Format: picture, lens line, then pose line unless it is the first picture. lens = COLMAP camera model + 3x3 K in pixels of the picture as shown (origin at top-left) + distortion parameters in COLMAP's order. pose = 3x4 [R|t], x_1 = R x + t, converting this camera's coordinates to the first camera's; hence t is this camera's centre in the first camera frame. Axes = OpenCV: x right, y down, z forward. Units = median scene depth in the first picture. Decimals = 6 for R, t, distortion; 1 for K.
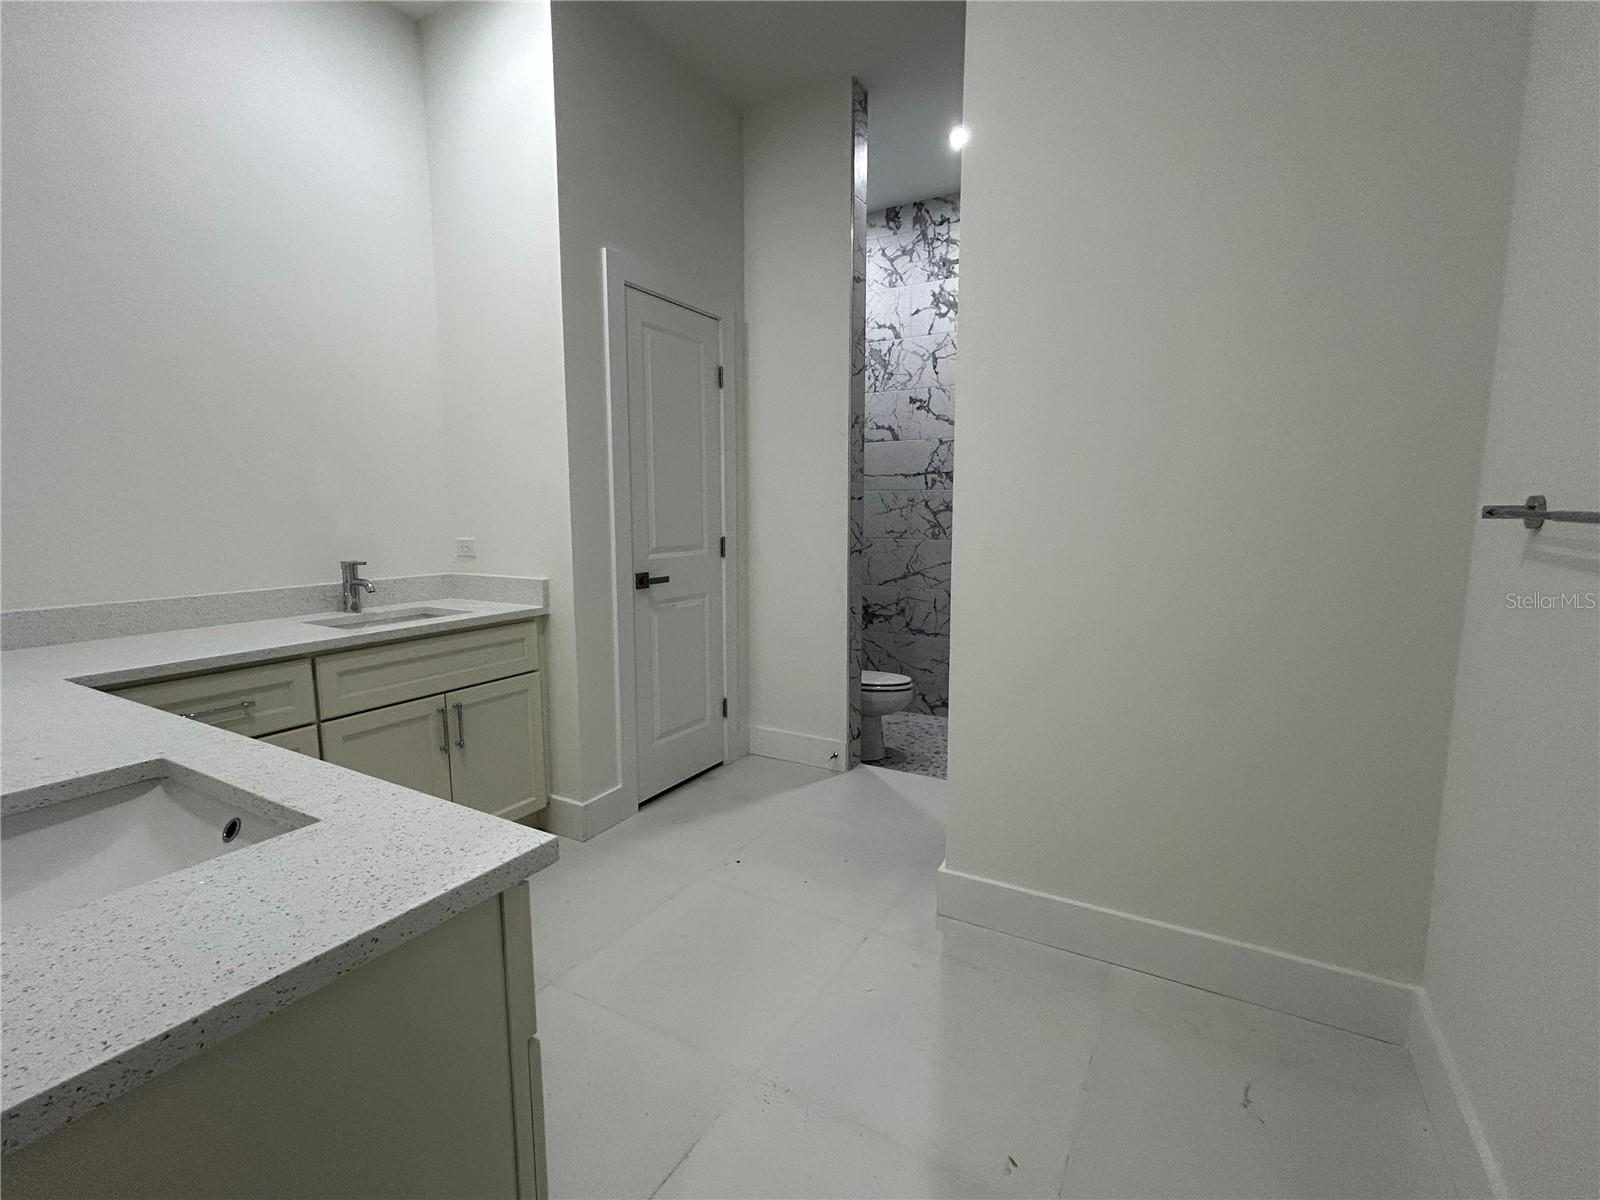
lens RADIAL K [[717.7, 0, 800.0], [0, 717.7, 600.0], [0, 0, 1]] dist [-0.000271, -0.000267]
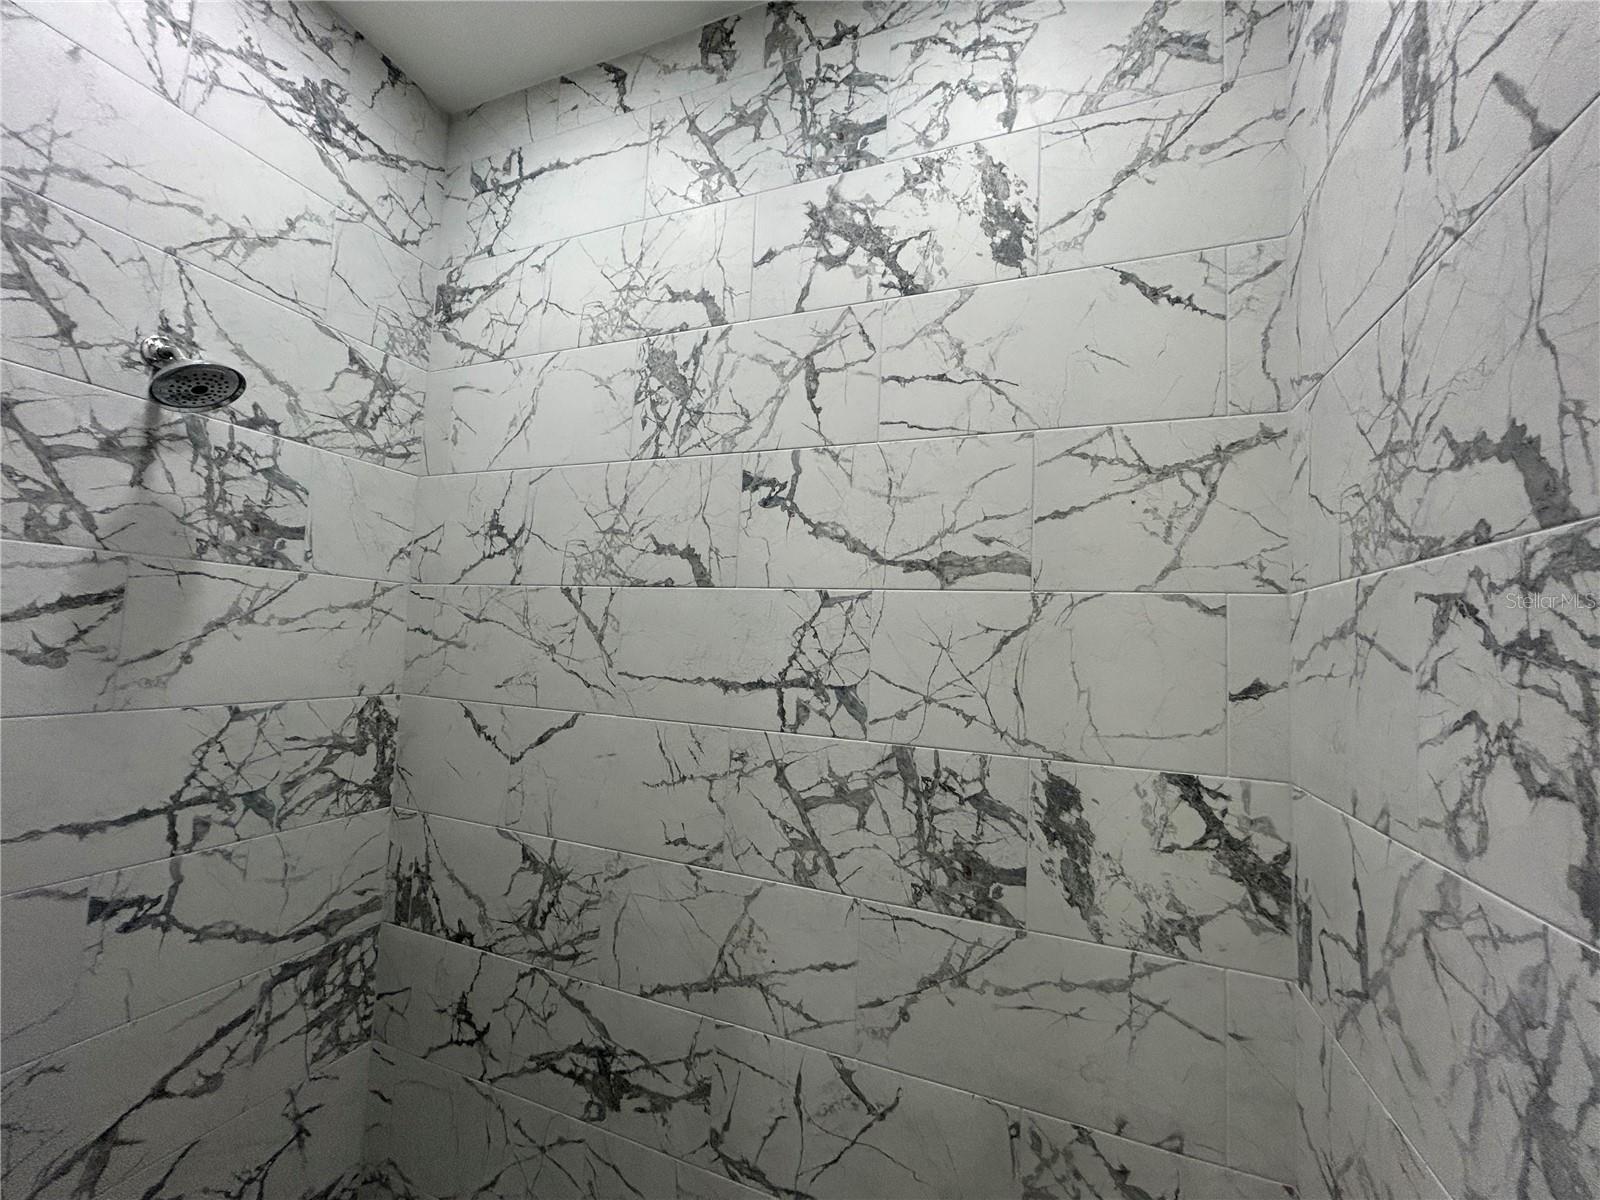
lens RADIAL K [[654.1, 0, 800.0], [0, 654.1, 600.0], [0, 0, 1]] dist [-0.001053, -0.000266]
pose [[0.987166, 0.052344, 0.150878, 0.135749], [-0.023963, 0.982613, -0.184113, -0.159999], [-0.157892, 0.178134, 0.971256, 0.689843]]
